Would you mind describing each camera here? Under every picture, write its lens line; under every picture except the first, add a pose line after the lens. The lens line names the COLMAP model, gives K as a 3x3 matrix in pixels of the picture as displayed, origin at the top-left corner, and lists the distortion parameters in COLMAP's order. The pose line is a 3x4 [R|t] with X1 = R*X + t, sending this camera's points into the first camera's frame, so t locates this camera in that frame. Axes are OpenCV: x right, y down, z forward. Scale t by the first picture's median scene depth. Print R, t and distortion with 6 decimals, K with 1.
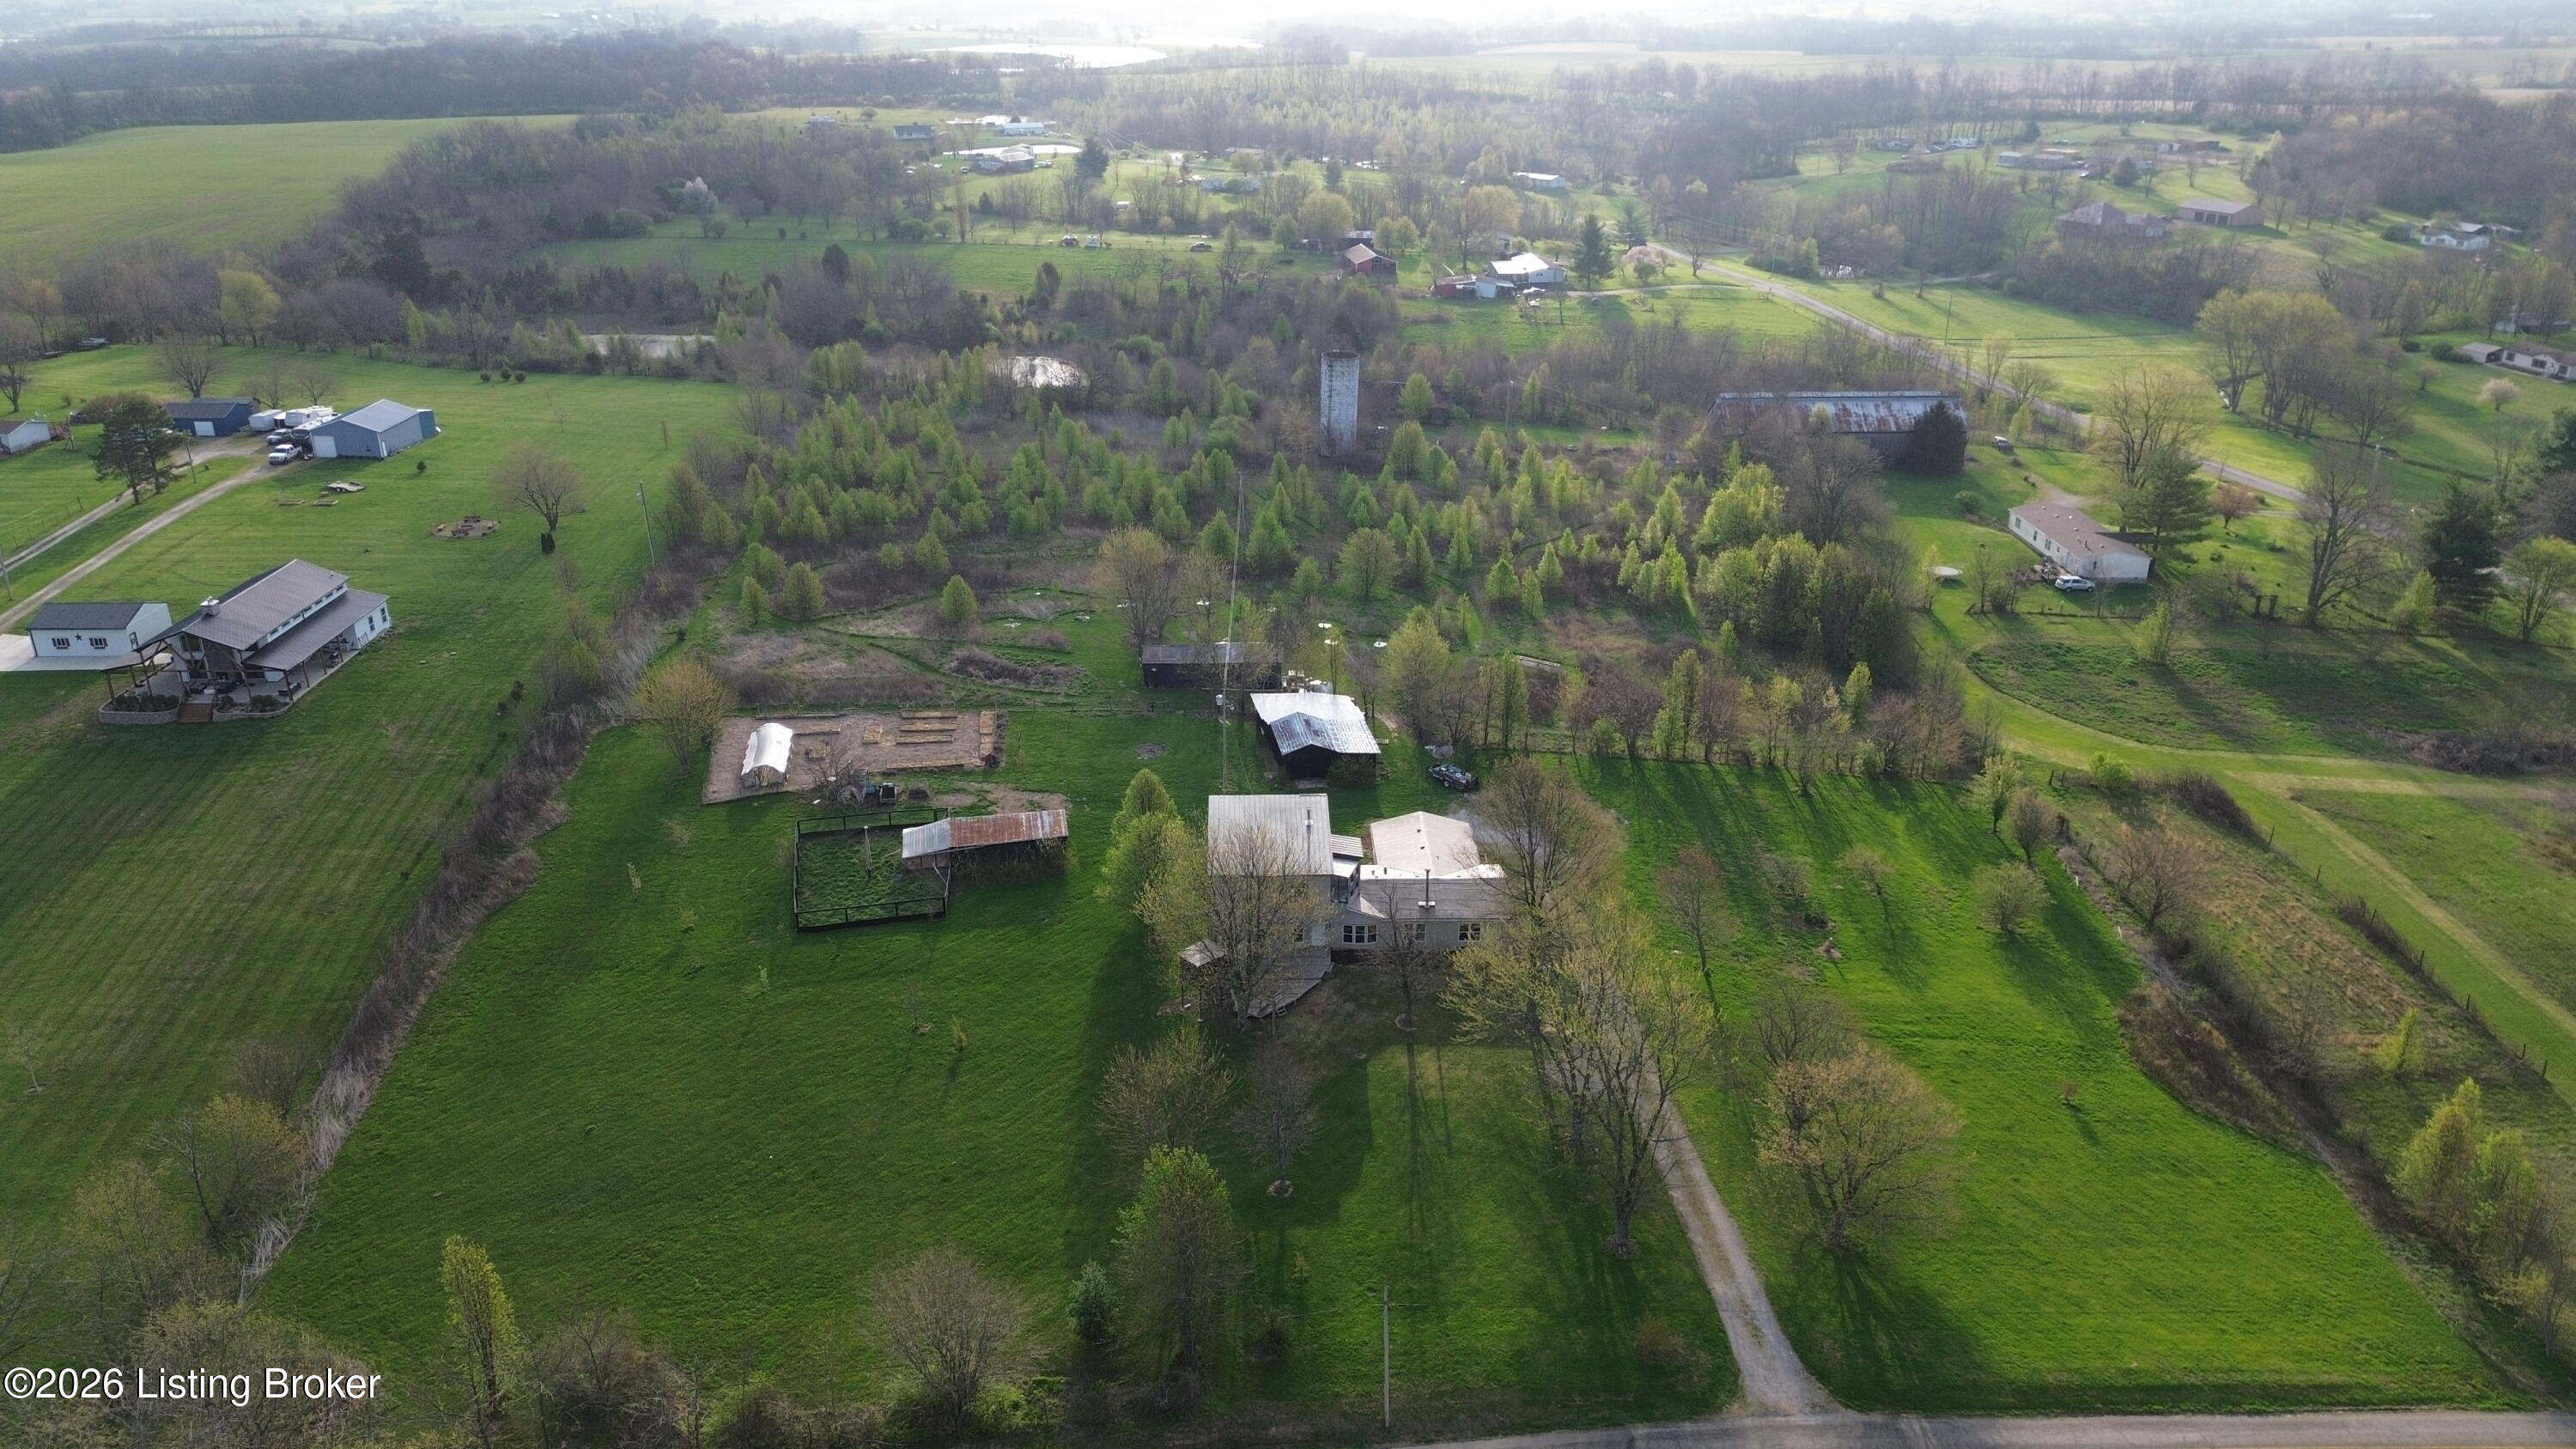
lens RADIAL K [[1820.3, 0, 1295.3], [0, 1820.3, 730.7], [0, 0, 1]] dist [0.084155, -0.083709]
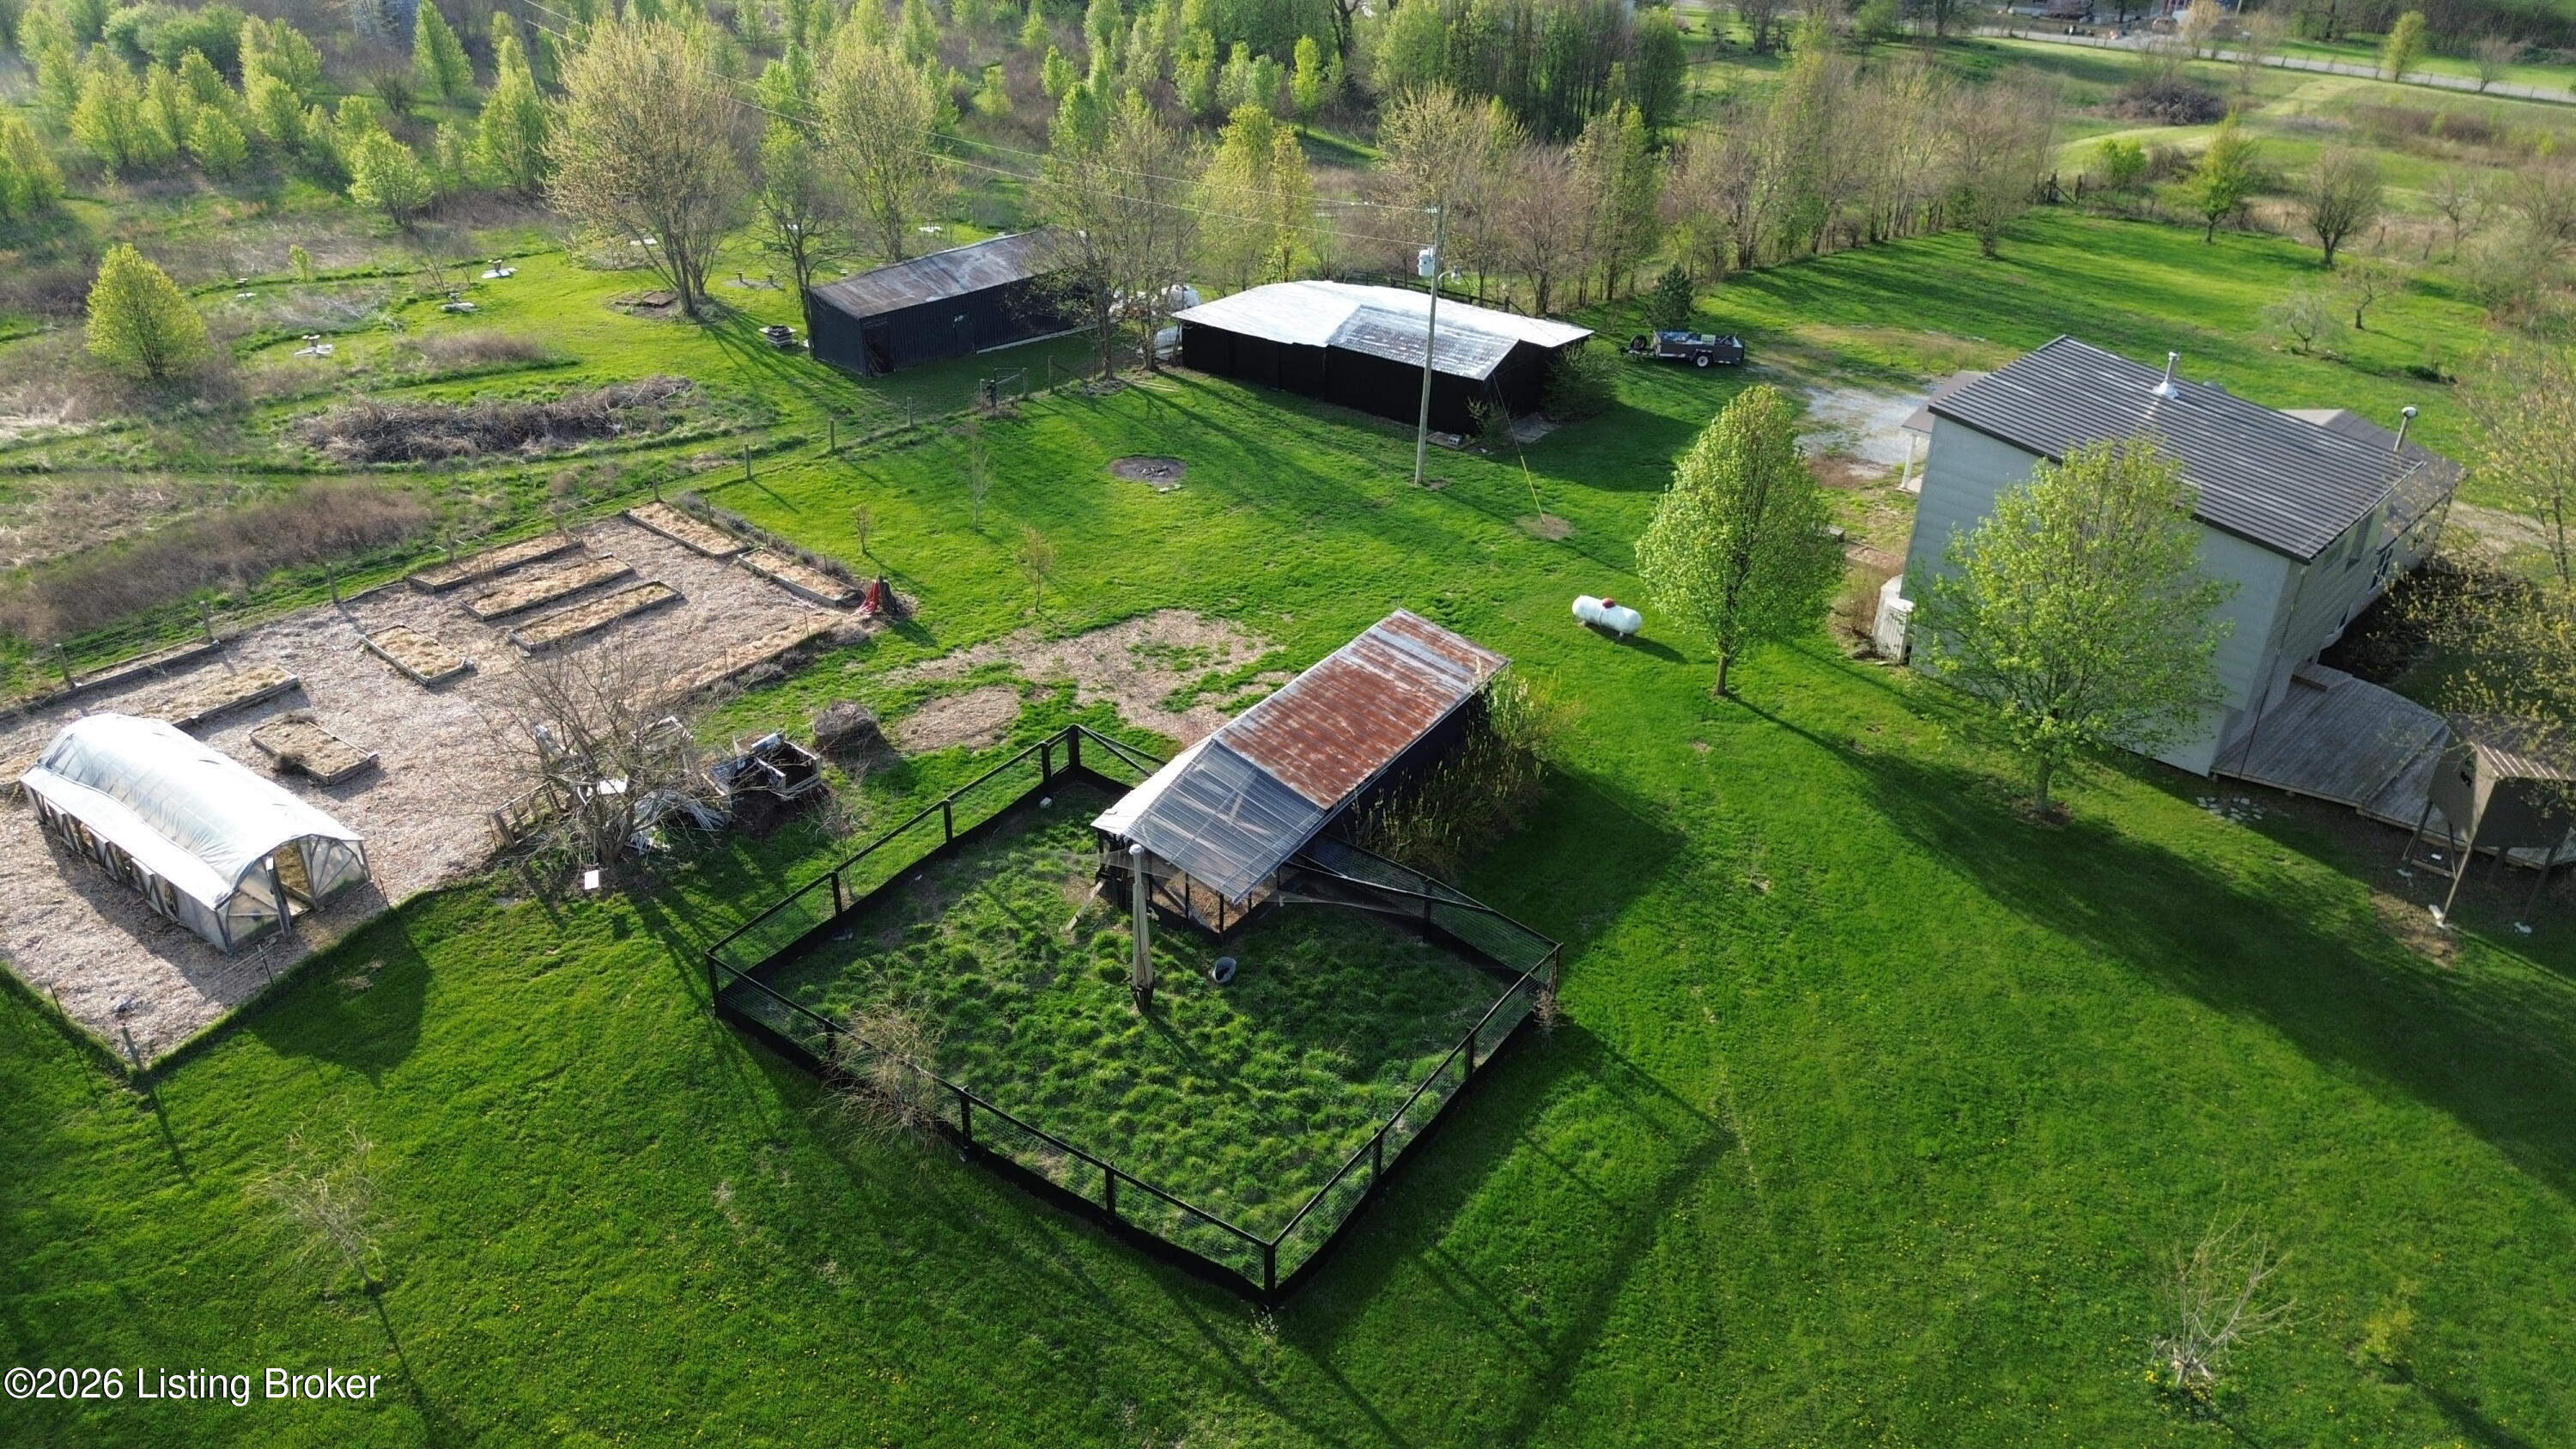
lens RADIAL K [[1820.3, 0, 1289.5], [0, 1820.3, 723.4], [0, 0, 1]] dist [0.084155, -0.083709]
pose [[0.713490, -0.342074, 0.611489, -0.308200], [0.265143, 0.939641, 0.216274, -0.015047], [-0.648561, 0.007823, 0.761122, 0.628184]]
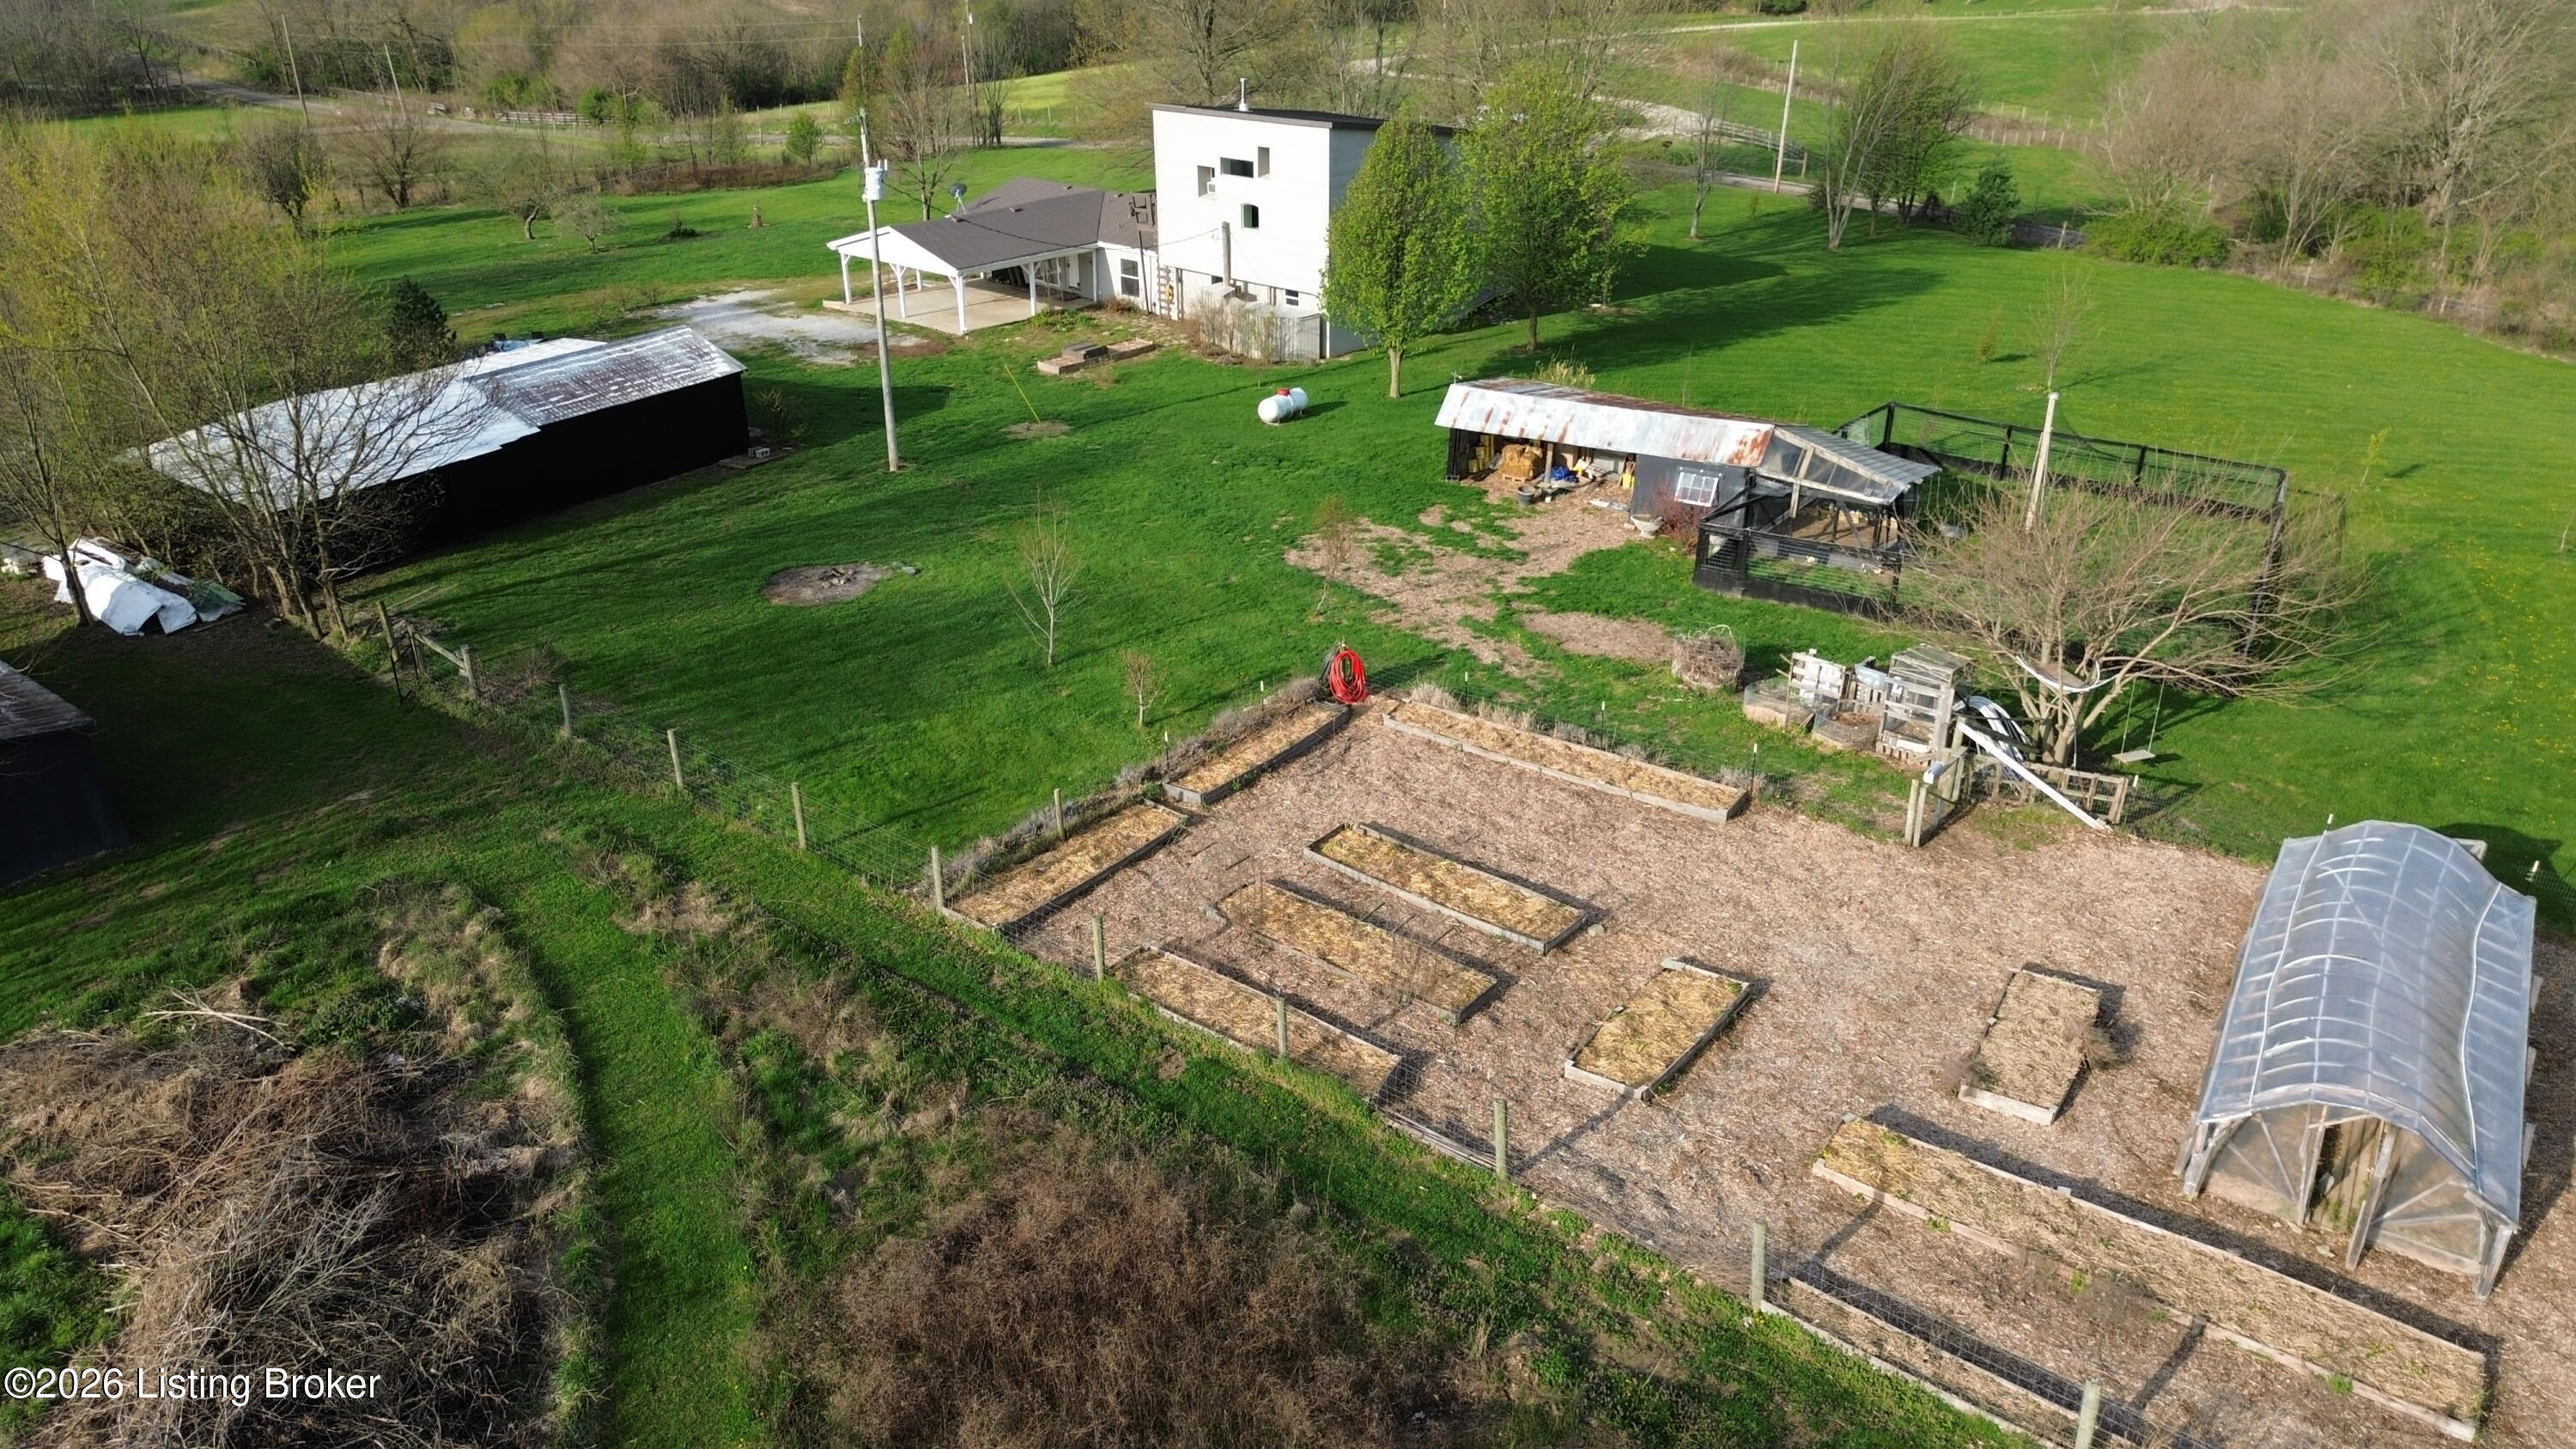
lens RADIAL K [[1820.3, 0, 1274.3], [0, 1820.3, 735.1], [0, 0, 1]] dist [0.084155, -0.083709]
pose [[-0.731291, -0.297284, 0.613869, -0.284937], [0.266638, 0.703789, 0.658471, -0.127164], [-0.627788, 0.645215, -0.435408, 1.027757]]
